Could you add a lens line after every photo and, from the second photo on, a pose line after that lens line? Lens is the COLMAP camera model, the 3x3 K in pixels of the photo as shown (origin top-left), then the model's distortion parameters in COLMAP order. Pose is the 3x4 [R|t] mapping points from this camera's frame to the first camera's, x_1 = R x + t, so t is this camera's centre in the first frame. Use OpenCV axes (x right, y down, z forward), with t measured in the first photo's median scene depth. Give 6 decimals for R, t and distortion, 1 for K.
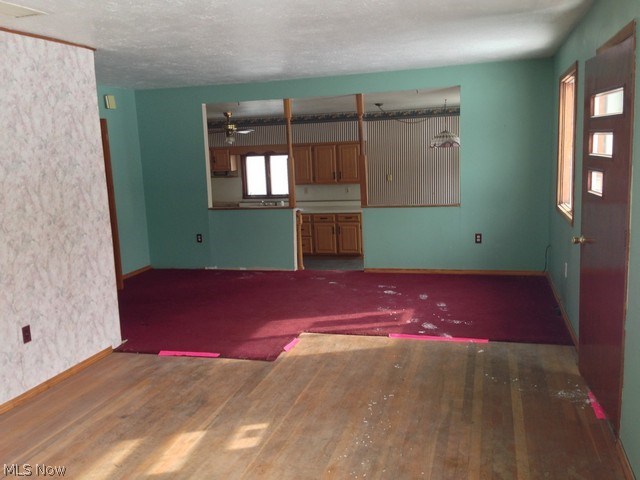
lens RADIAL K [[596.5, 0, 320.6], [0, 596.5, 240.2], [0, 0, 1]] dist [0.053029, 0.000000]
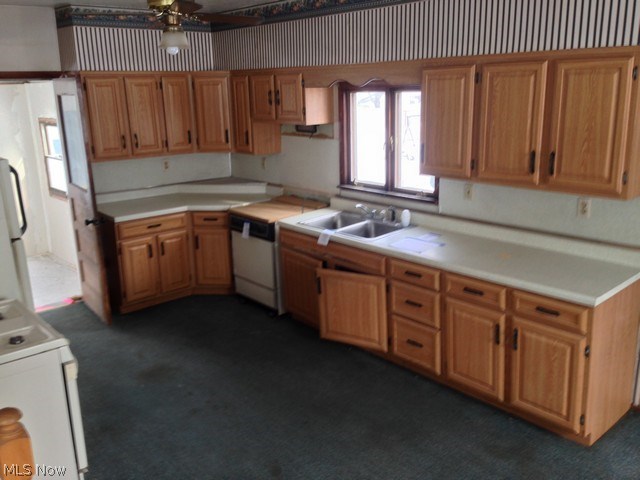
lens RADIAL K [[596.5, 0, 315.4], [0, 596.5, 237.4], [0, 0, 1]] dist [0.053029, 0.000000]
pose [[0.853592, 0.155024, -0.497342, 0.088787], [-0.100617, 0.985781, 0.134583, -0.099744], [0.511133, -0.064838, 0.857052, 0.662844]]
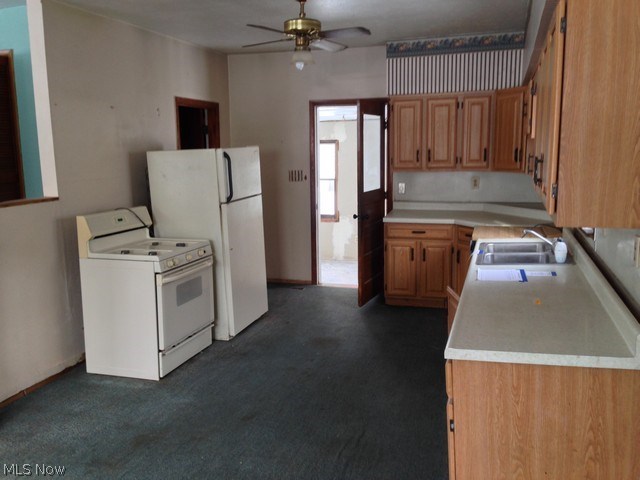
lens RADIAL K [[596.5, 0, 317.8], [0, 596.5, 239.0], [0, 0, 1]] dist [0.053029, 0.000000]
pose [[-0.012192, 0.194716, -0.980784, 0.236131], [-0.145572, 0.970061, 0.194396, -0.112547], [0.989273, 0.145144, 0.016518, 0.890303]]
